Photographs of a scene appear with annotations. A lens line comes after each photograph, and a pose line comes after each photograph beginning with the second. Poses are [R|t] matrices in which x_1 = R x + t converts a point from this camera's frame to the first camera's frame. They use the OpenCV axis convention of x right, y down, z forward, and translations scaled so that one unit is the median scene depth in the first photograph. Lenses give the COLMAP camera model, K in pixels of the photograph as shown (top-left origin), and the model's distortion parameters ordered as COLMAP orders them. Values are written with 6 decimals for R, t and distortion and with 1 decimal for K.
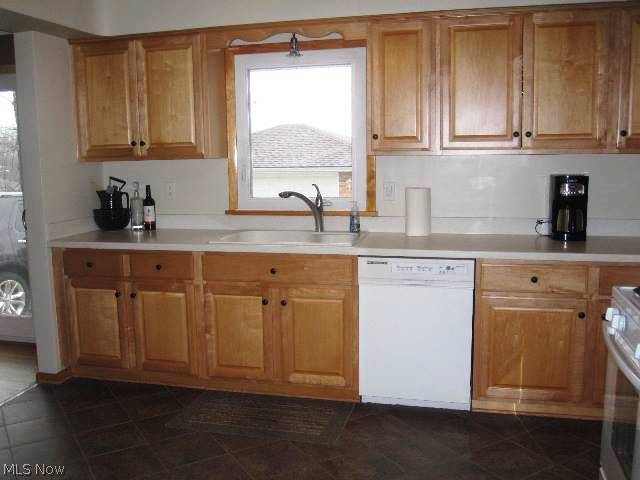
lens RADIAL K [[637.9, 0, 320.0], [0, 637.9, 240.0], [0, 0, 1]] dist [-0.003443, -0.001925]
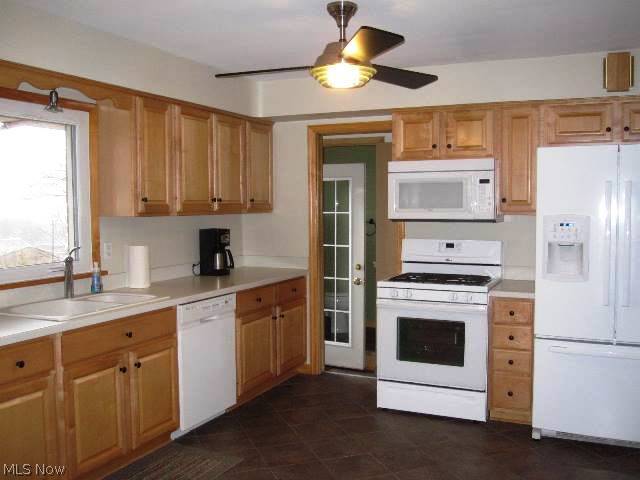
lens RADIAL K [[622.0, 0, 321.6], [0, 622.0, 243.6], [0, 0, 1]] dist [-0.007300, -0.112991]
pose [[0.187479, -0.044809, 0.981246, -0.846927], [0.138123, 0.990236, 0.018829, -0.059303], [-0.972509, 0.132003, 0.191838, 0.470727]]
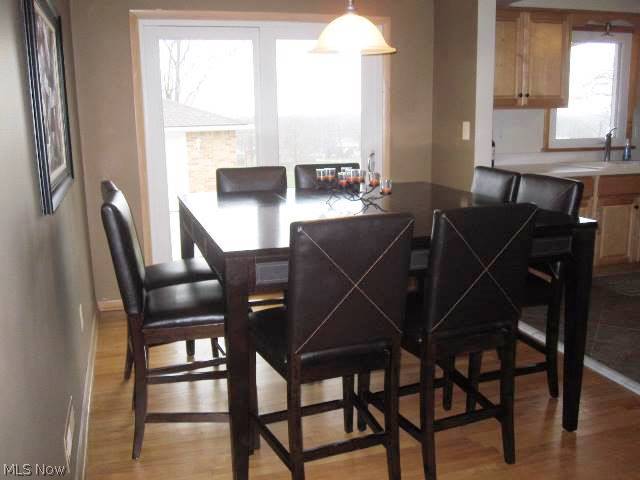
lens RADIAL K [[622.0, 0, 321.6], [0, 622.0, 243.6], [0, 0, 1]] dist [-0.007300, -0.112991]
pose [[0.849917, -0.110628, 0.515172, -1.308834], [0.076651, 0.993269, 0.086837, 0.002134], [-0.521311, -0.034315, 0.852676, 0.160591]]
